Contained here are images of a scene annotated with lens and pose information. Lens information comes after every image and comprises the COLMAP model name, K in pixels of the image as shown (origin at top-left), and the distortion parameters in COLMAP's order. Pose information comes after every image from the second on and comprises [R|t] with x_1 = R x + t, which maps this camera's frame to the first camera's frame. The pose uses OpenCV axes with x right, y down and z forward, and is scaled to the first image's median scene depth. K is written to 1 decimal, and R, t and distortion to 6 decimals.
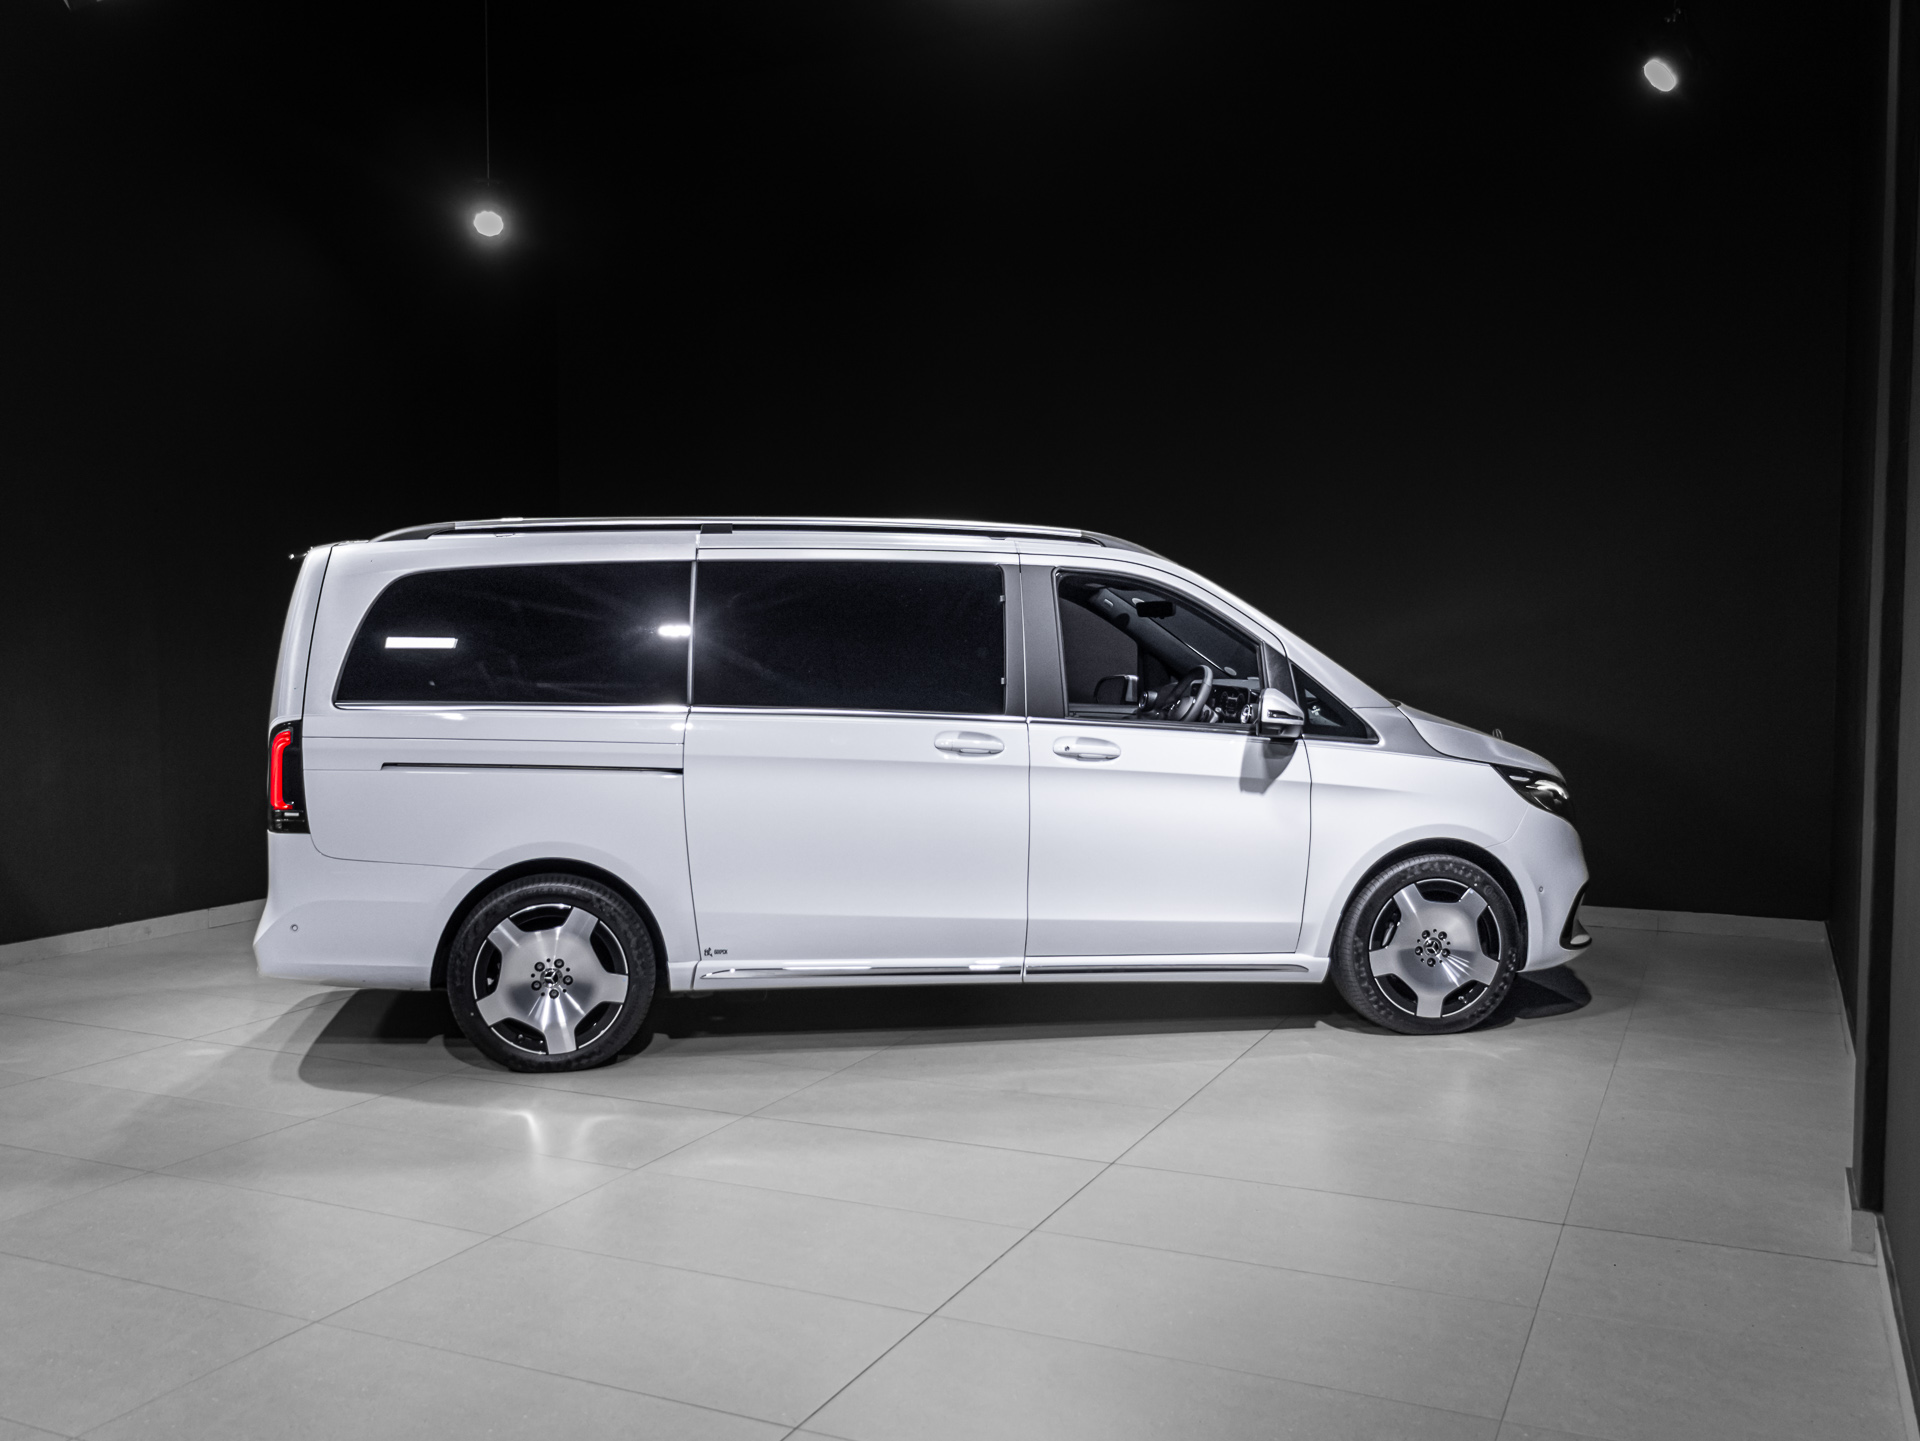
lens RADIAL K [[1758.1, 0, 960.0], [0, 1758.1, 720.5], [0, 0, 1]] dist [0.002471, 0.008293]
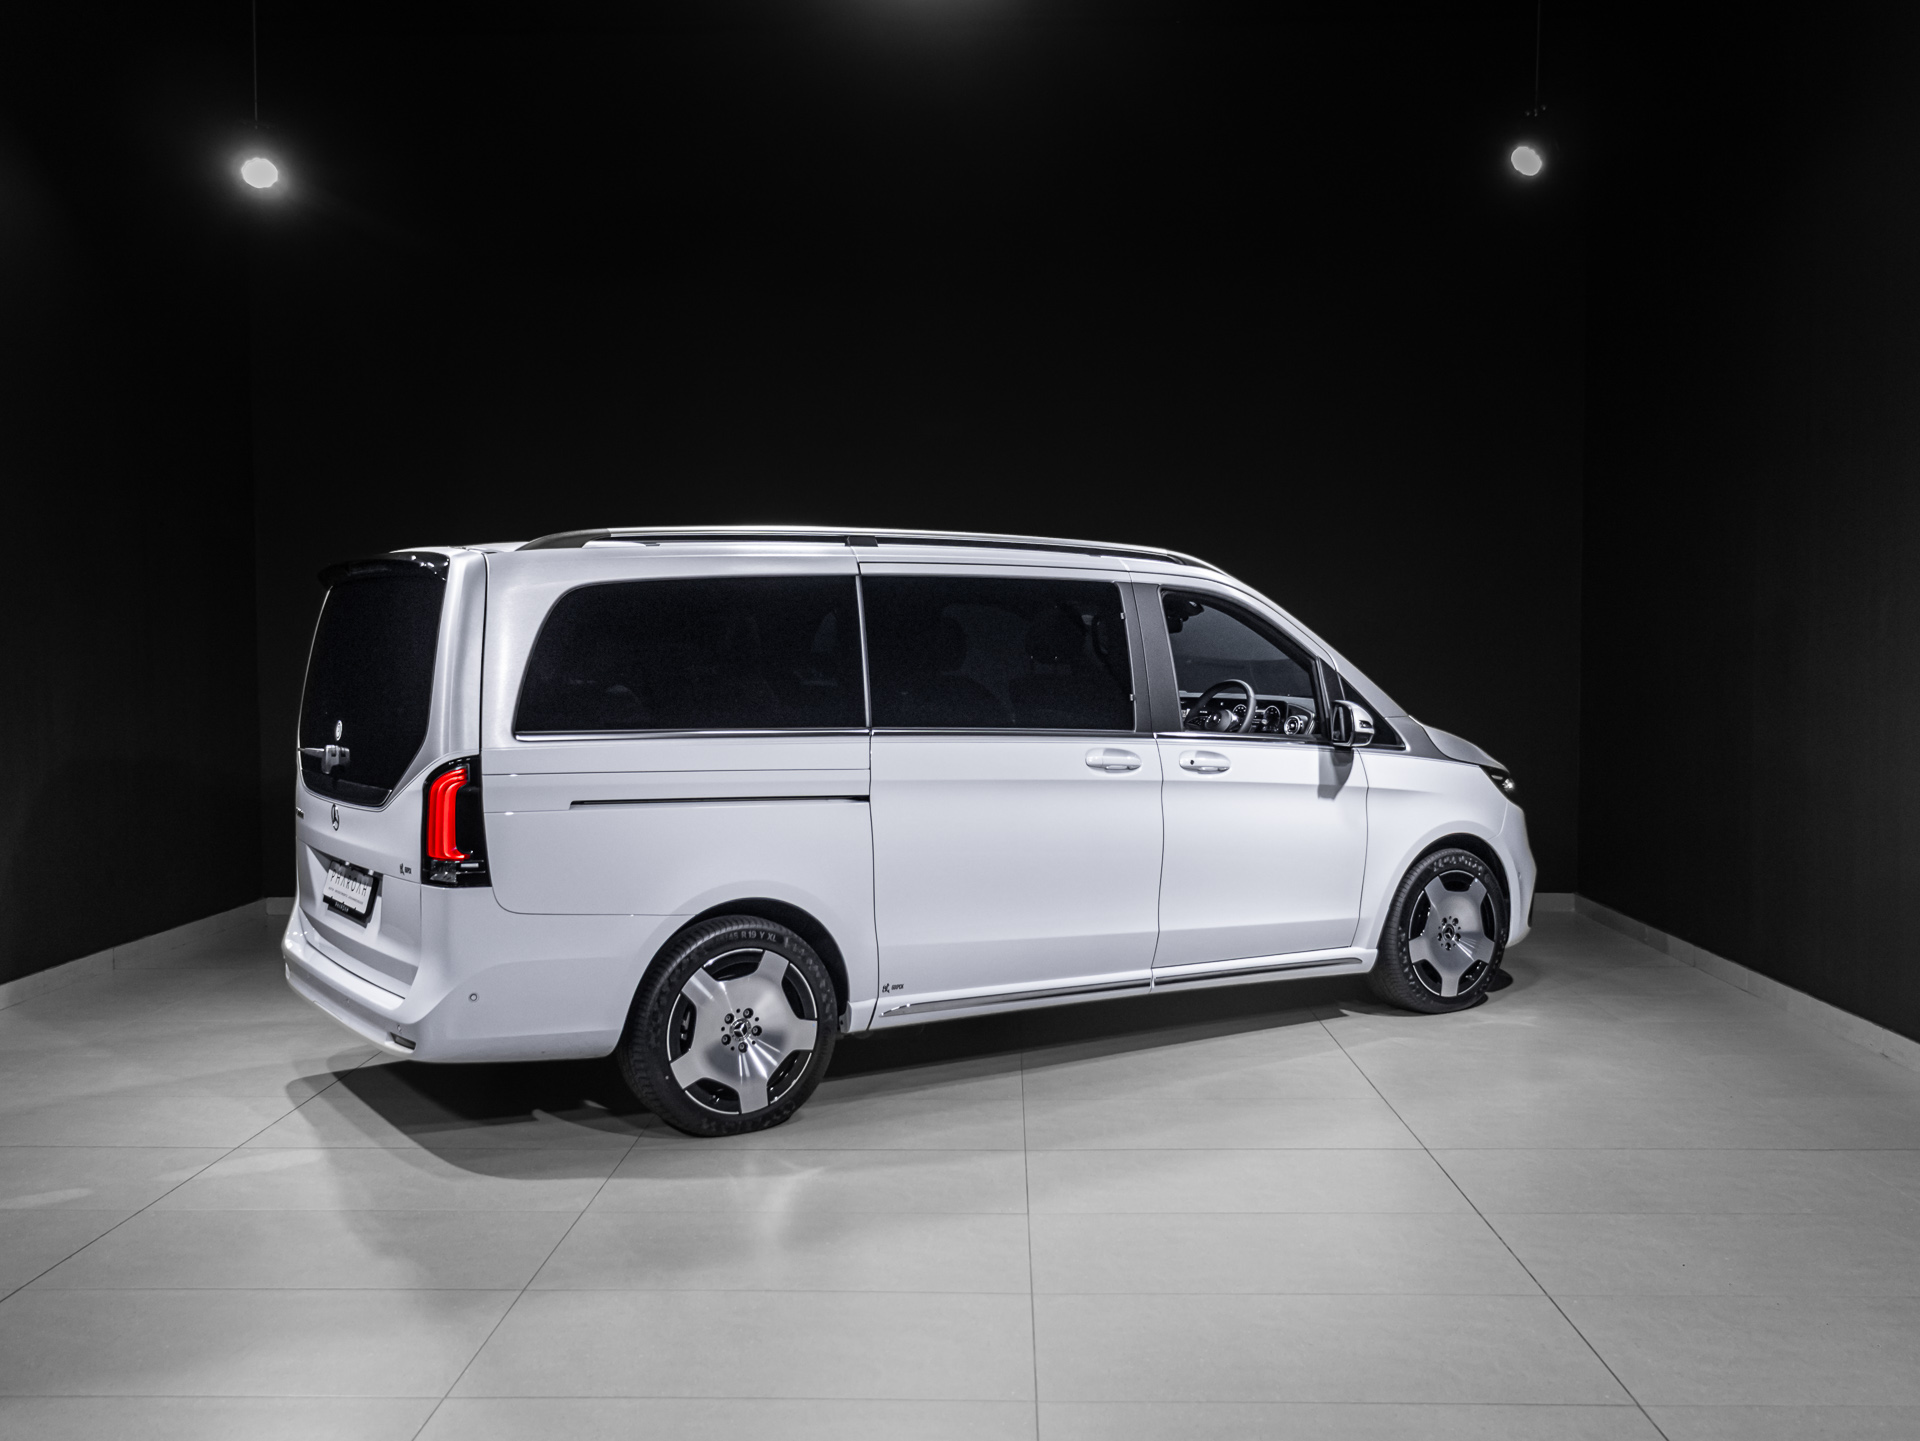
lens RADIAL K [[1810.9, 0, 960.0], [0, 1810.9, 720.5], [0, 0, 1]] dist [0.006875, -0.004210]
pose [[0.914404, -0.020888, 0.404263, -0.495859], [0.023879, 0.999712, -0.002358, -0.009201], [-0.404098, 0.011809, 0.914640, 0.089209]]
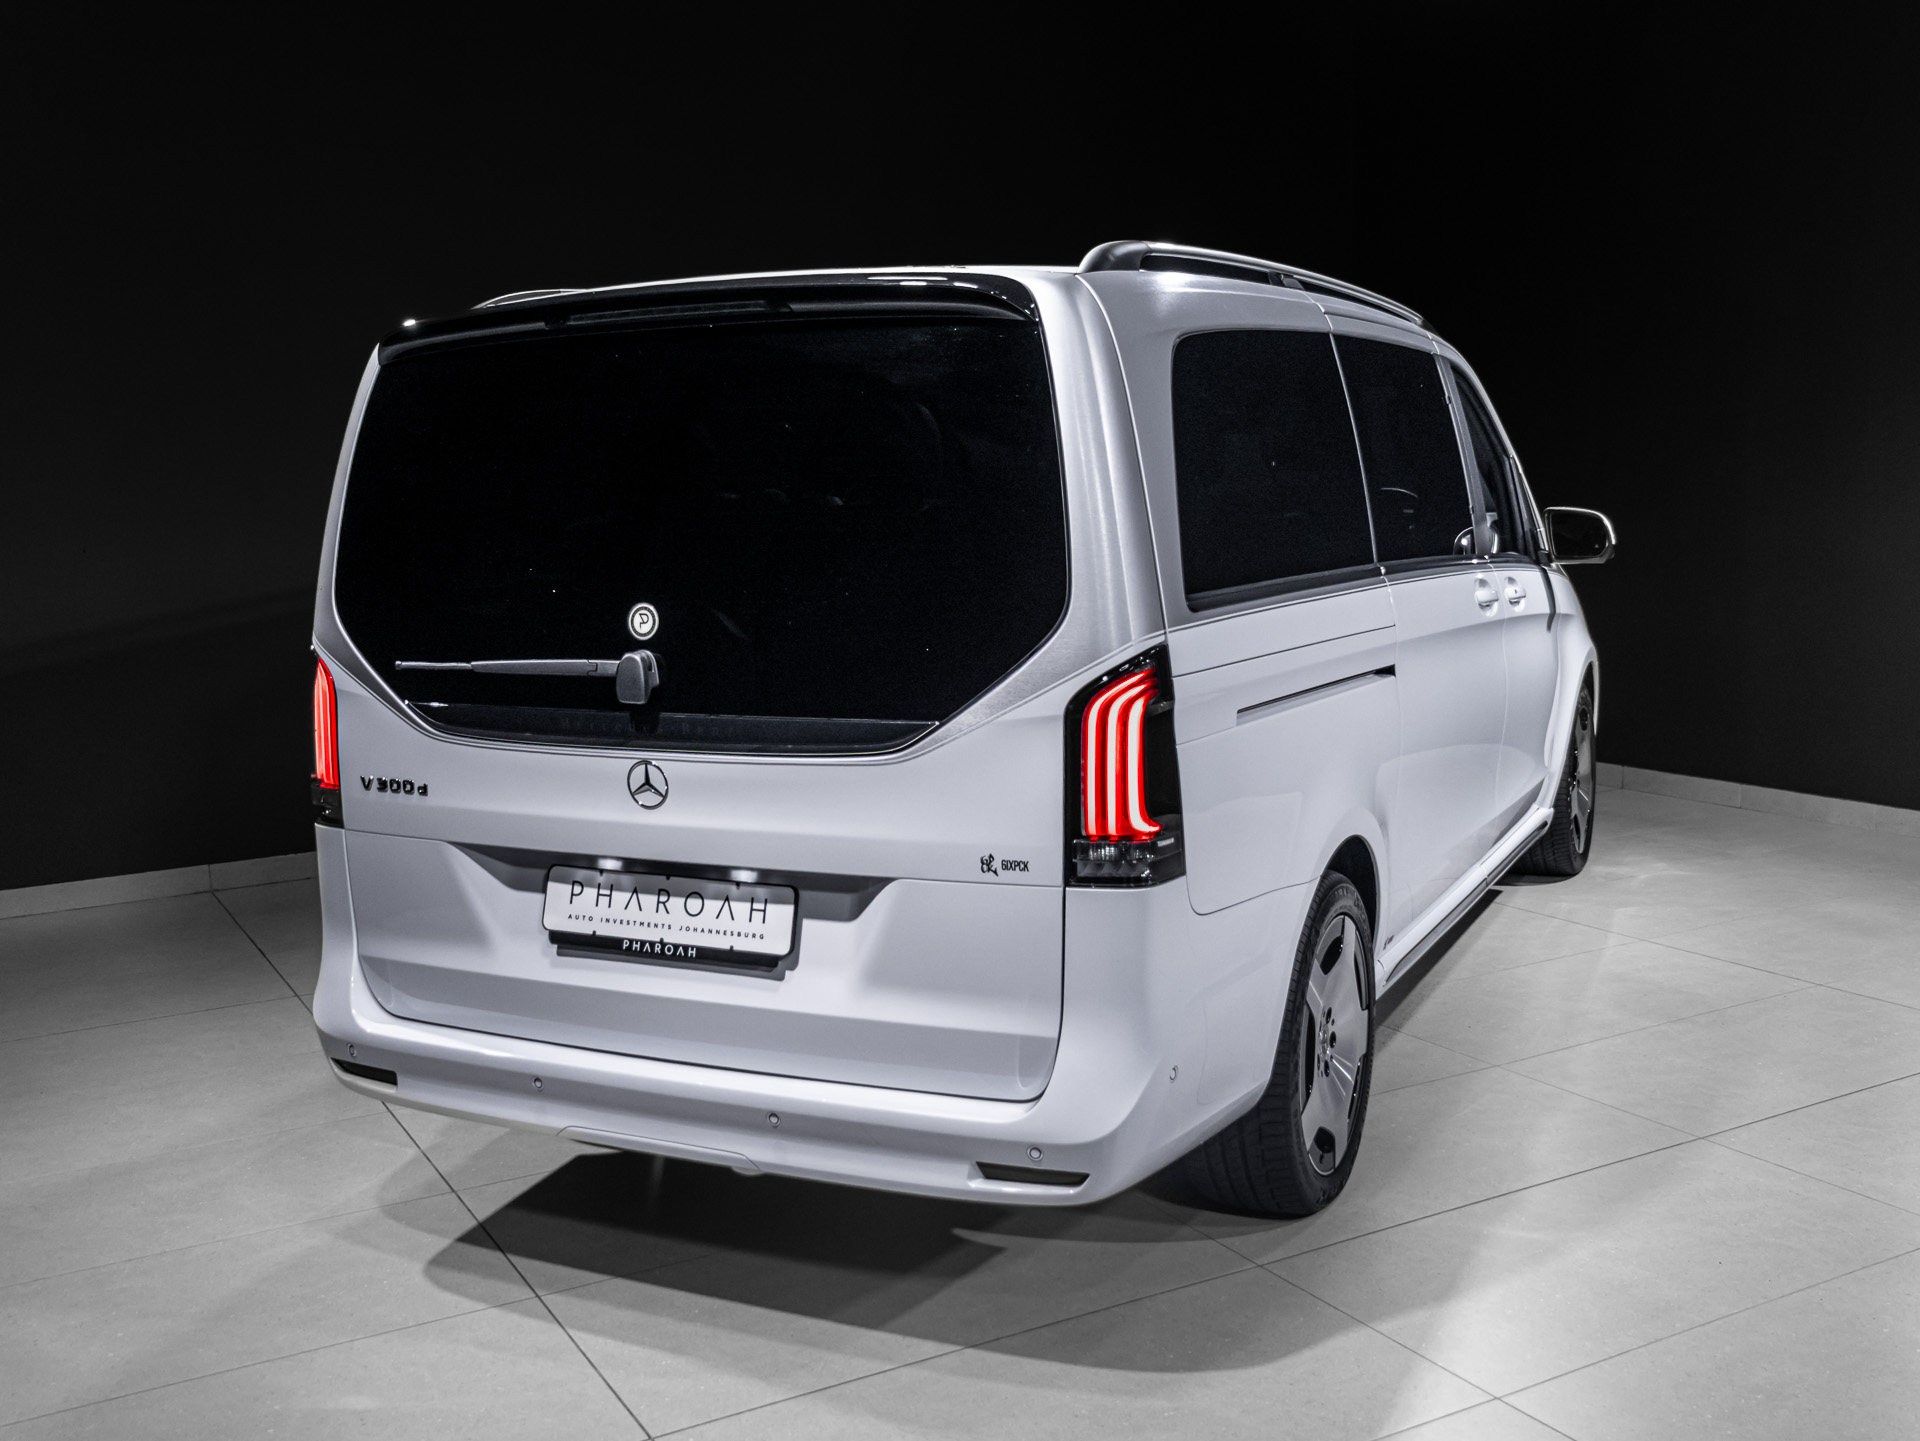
lens RADIAL K [[1896.1, 0, 924.1], [0, 1896.1, 724.1], [0, 0, 1]] dist [0.002391, 0.000038]
pose [[0.591834, -0.128787, 0.795705, -0.787254], [0.073557, 0.991664, 0.105793, -0.035518], [-0.802697, -0.004082, 0.596374, 0.716246]]
